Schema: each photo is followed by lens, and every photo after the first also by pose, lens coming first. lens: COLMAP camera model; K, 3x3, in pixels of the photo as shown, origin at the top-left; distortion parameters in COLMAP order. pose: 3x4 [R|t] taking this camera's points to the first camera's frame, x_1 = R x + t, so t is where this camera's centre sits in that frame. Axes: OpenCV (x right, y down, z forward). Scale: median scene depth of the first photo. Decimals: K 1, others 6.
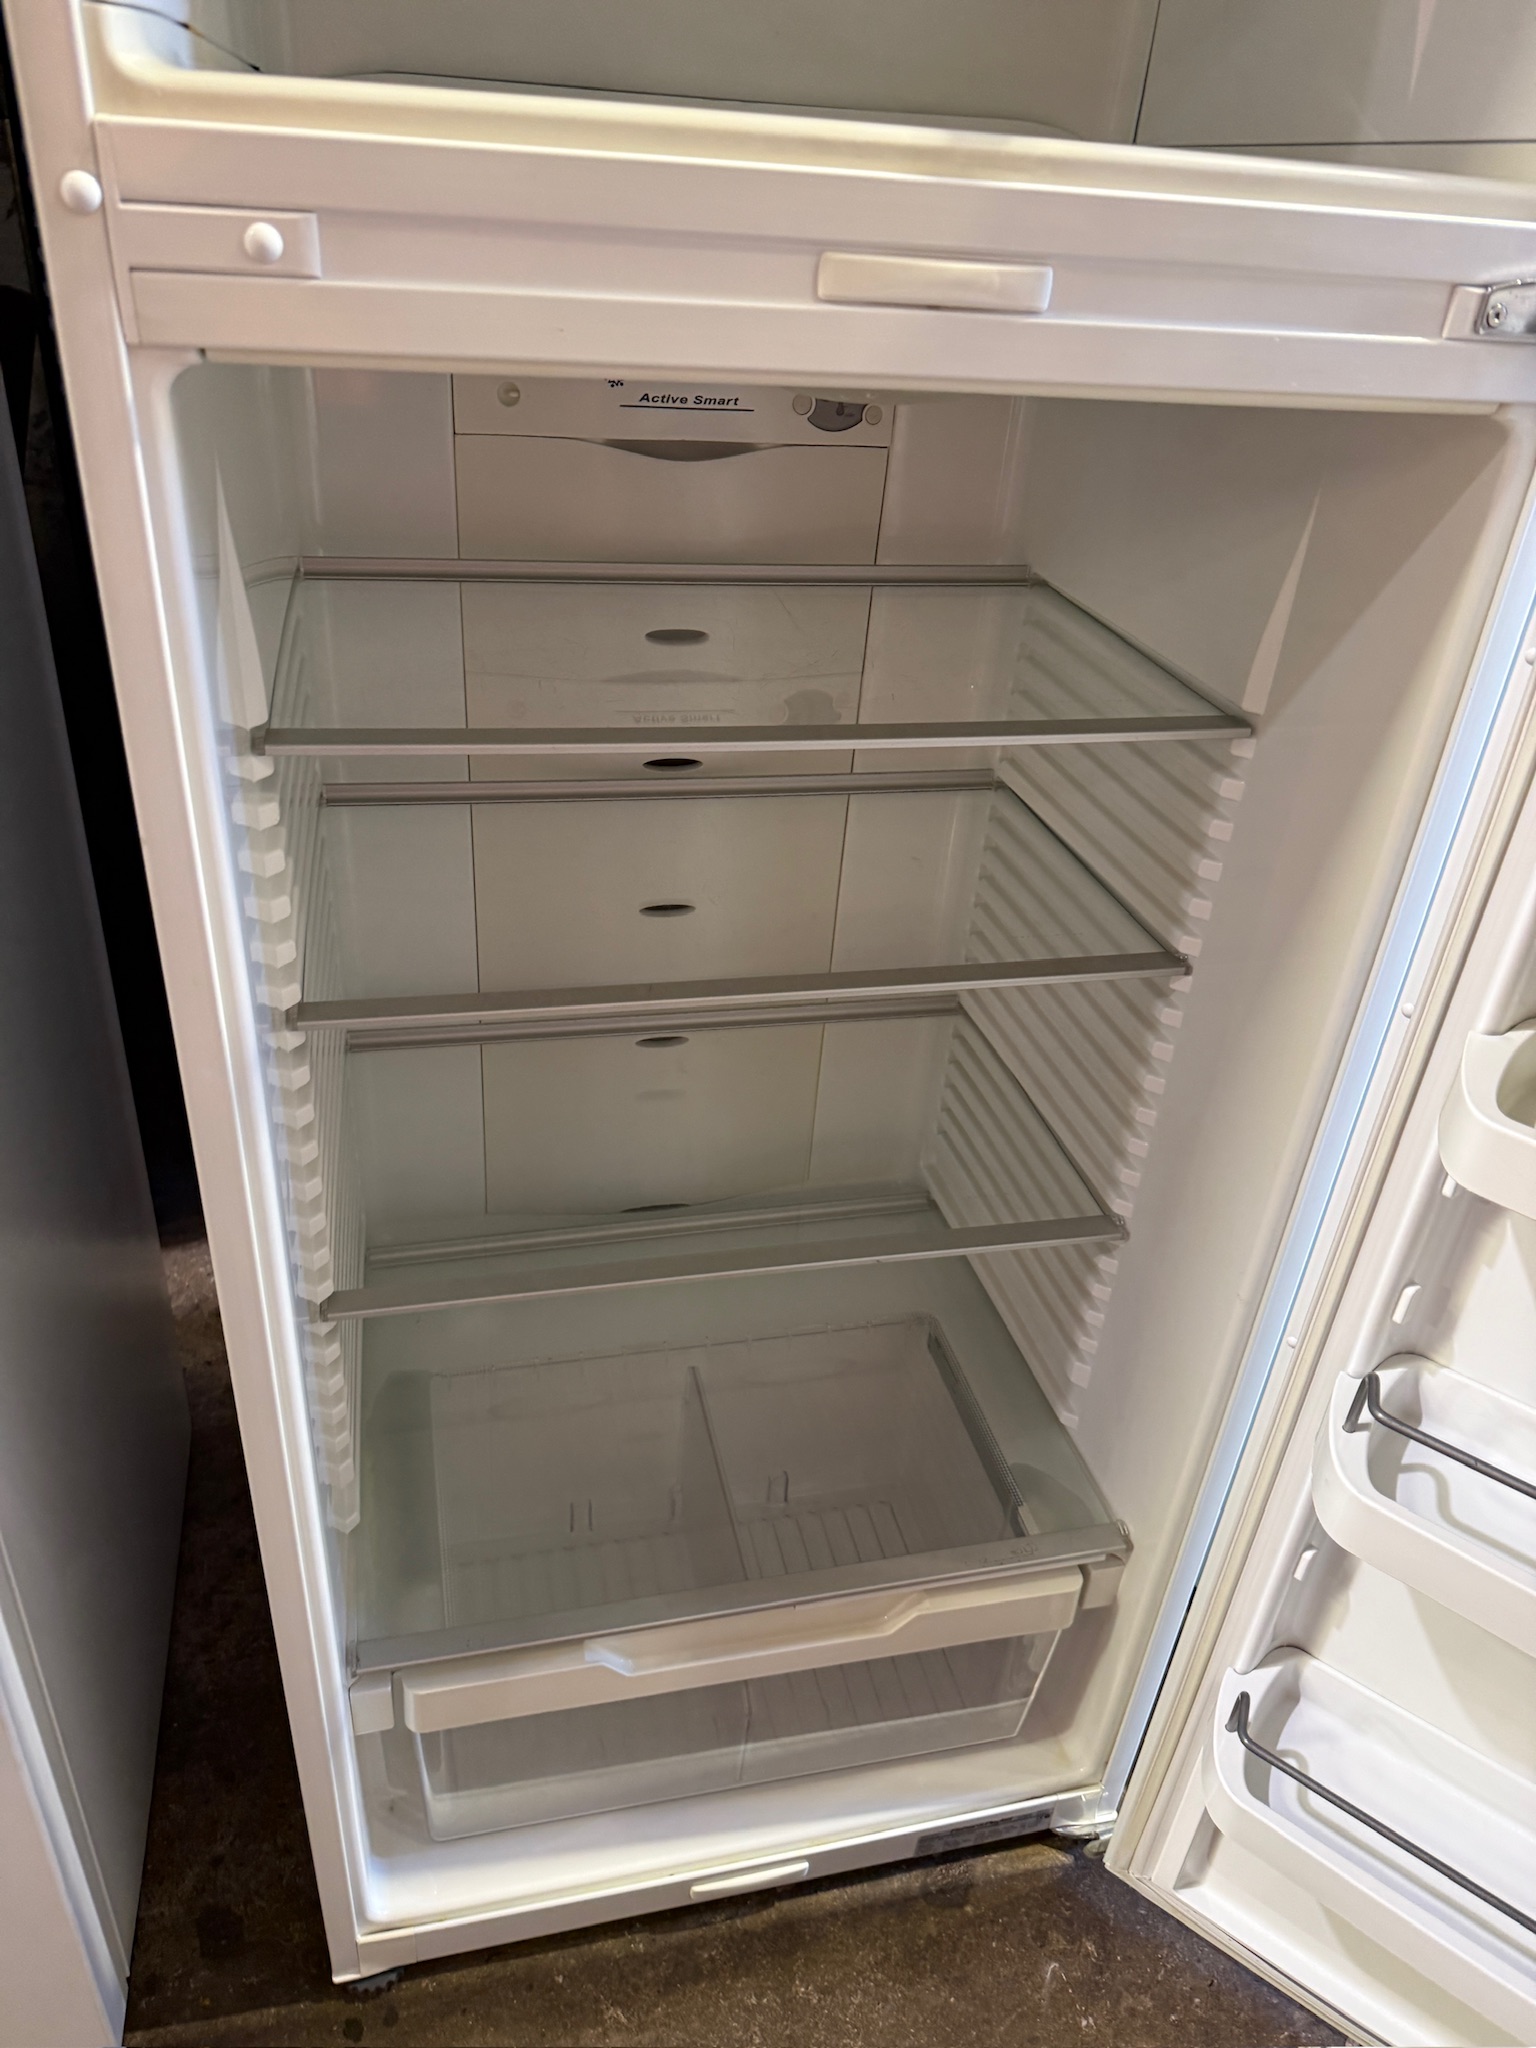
lens RADIAL K [[1461.6, 0, 764.5], [0, 1461.6, 1026.6], [0, 0, 1]] dist [0.018439, -0.032053]
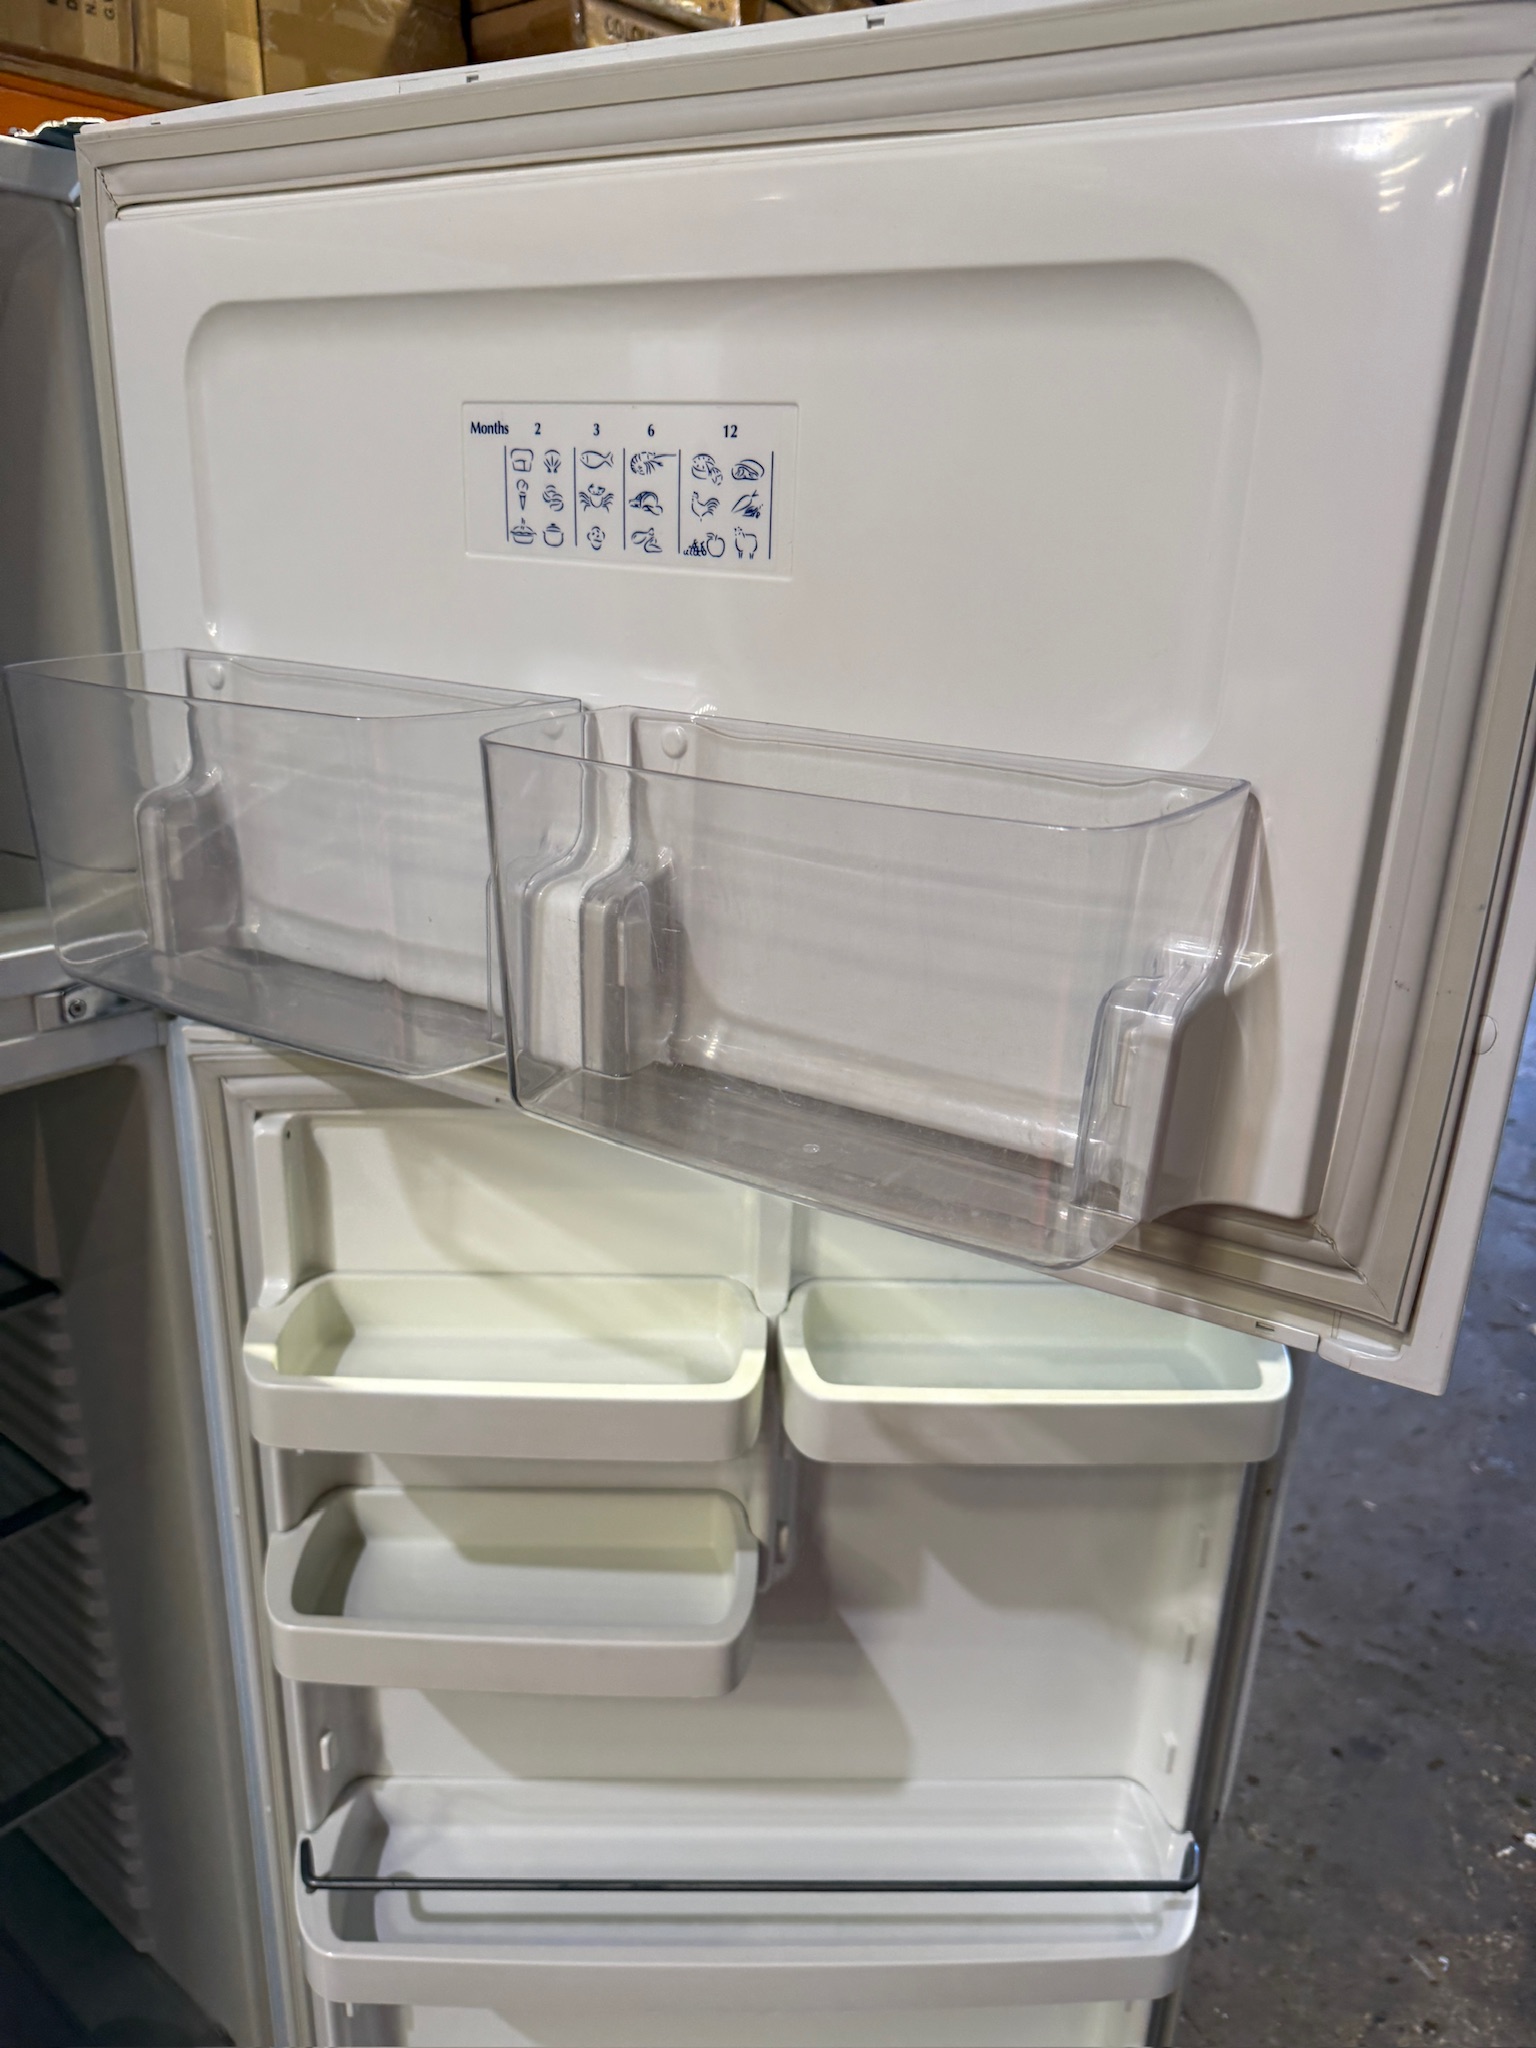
lens RADIAL K [[1461.6, 0, 788.1], [0, 1461.6, 1028.5], [0, 0, 1]] dist [0.018439, -0.032053]
pose [[0.785004, -0.241562, 0.570453, 0.146049], [0.339963, 0.937776, -0.070717, -0.098806], [-0.517875, 0.249446, 0.818280, -0.189606]]
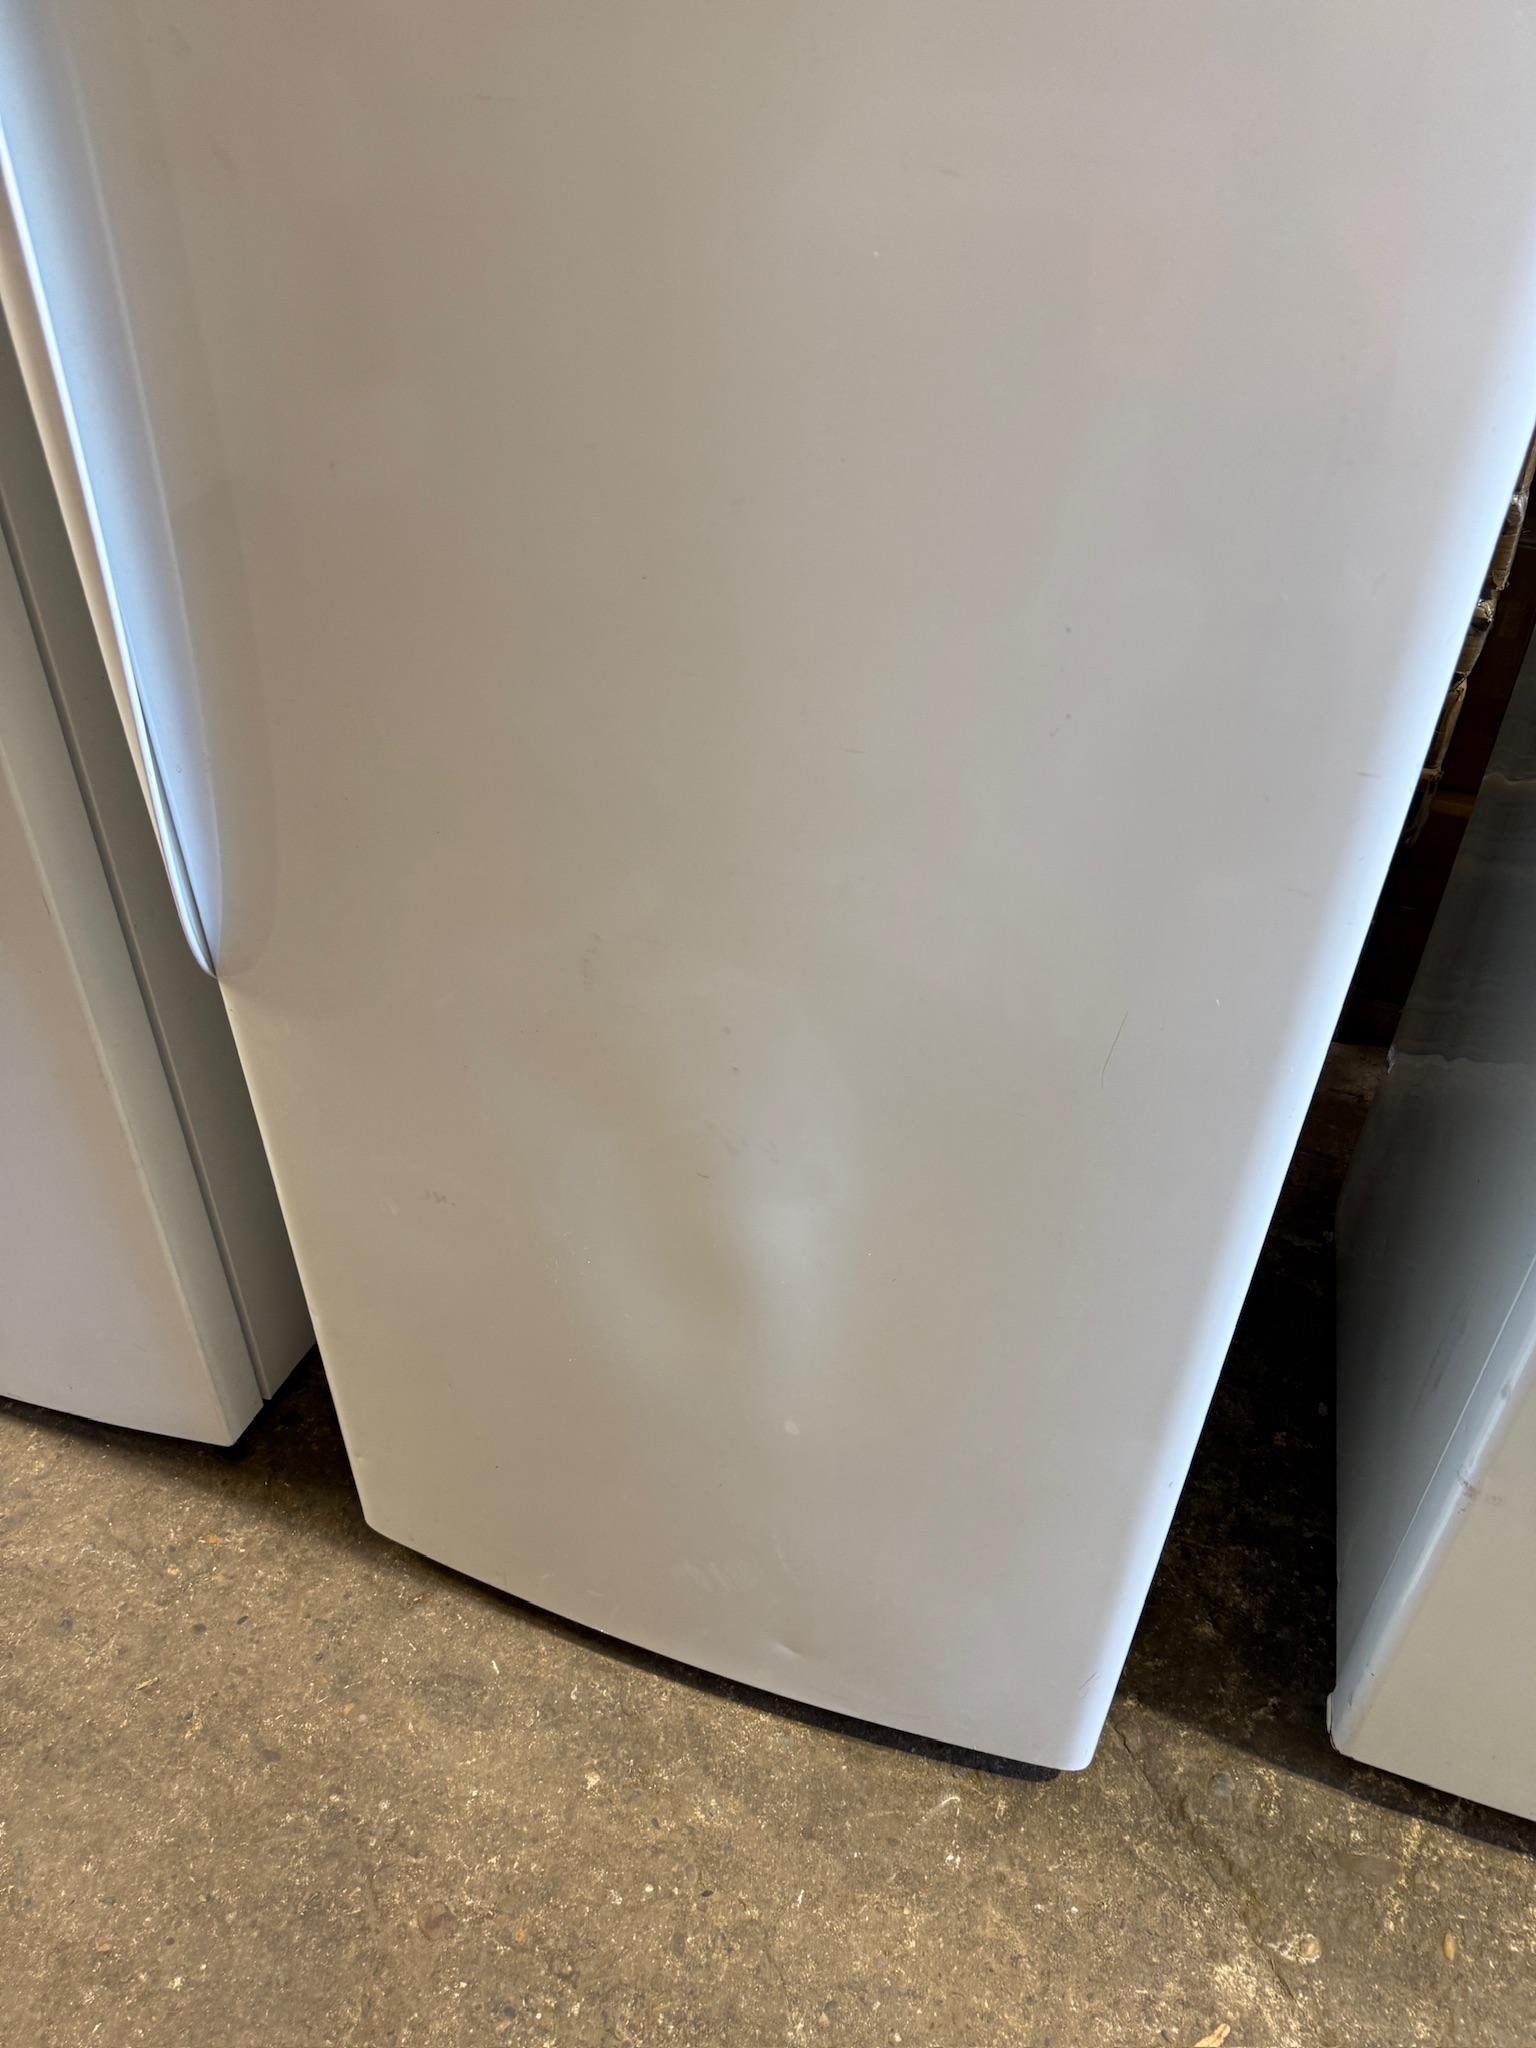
lens RADIAL K [[1461.6, 0, 764.3], [0, 1461.6, 1024.0], [0, 0, 1]] dist [0.018439, -0.032053]
pose [[0.834728, 0.290949, -0.467524, 0.417209], [-0.246544, 0.956633, 0.155147, 0.028404], [0.492388, -0.014240, 0.870259, 0.098704]]
